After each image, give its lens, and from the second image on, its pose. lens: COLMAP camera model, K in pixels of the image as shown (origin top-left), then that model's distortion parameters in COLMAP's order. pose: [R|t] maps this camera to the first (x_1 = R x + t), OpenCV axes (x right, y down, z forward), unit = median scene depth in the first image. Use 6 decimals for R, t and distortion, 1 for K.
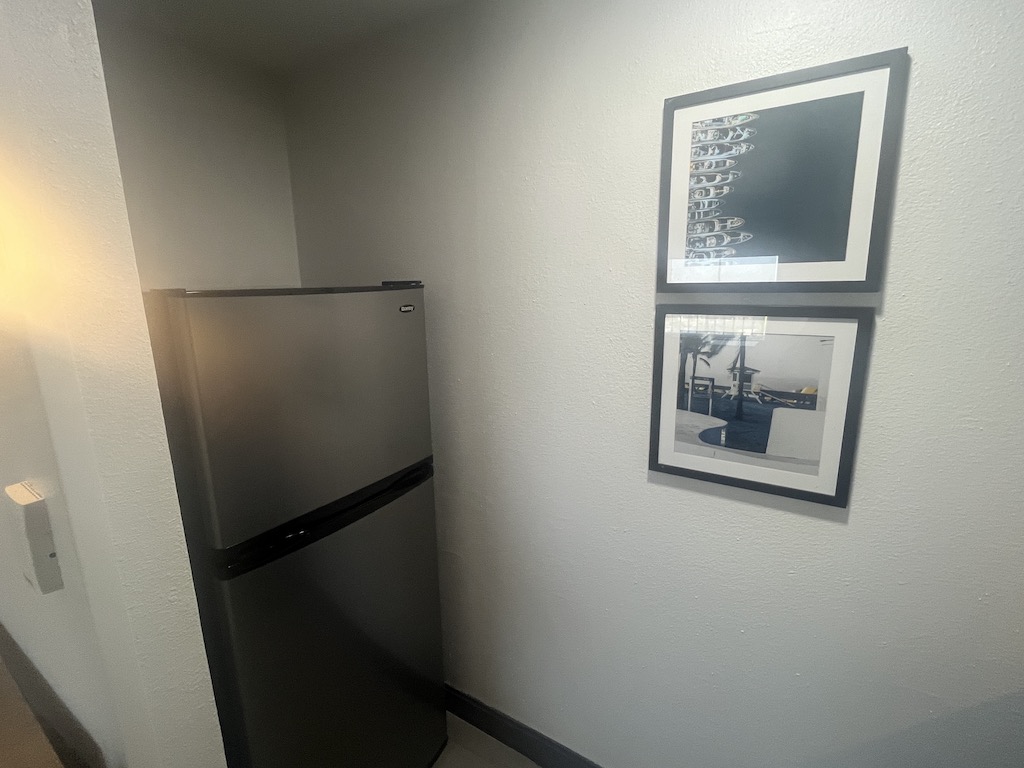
lens RADIAL K [[485.5, 0, 512.0], [0, 485.5, 384.0], [0, 0, 1]] dist [-0.004765, 0.000026]
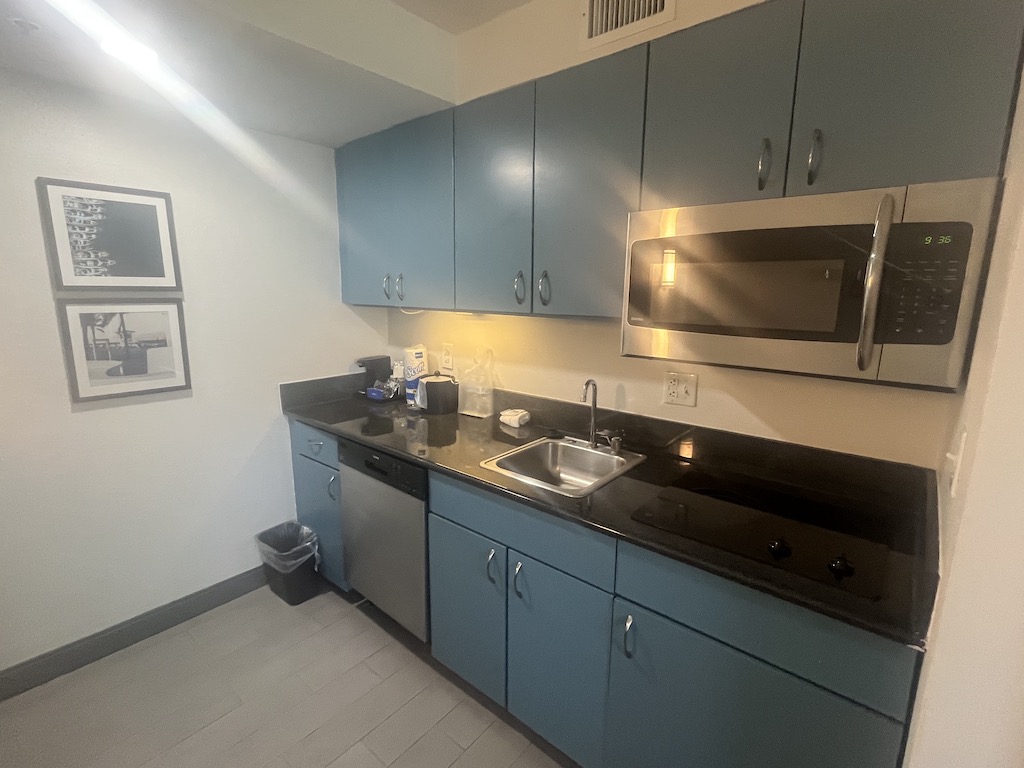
lens RADIAL K [[485.5, 0, 512.0], [0, 485.5, 384.0], [0, 0, 1]] dist [-0.004765, 0.000026]
pose [[0.129679, -0.171930, 0.976536, -1.237249], [0.189754, 0.970953, 0.145749, 0.183214], [-0.973230, 0.166402, 0.158537, -0.755172]]
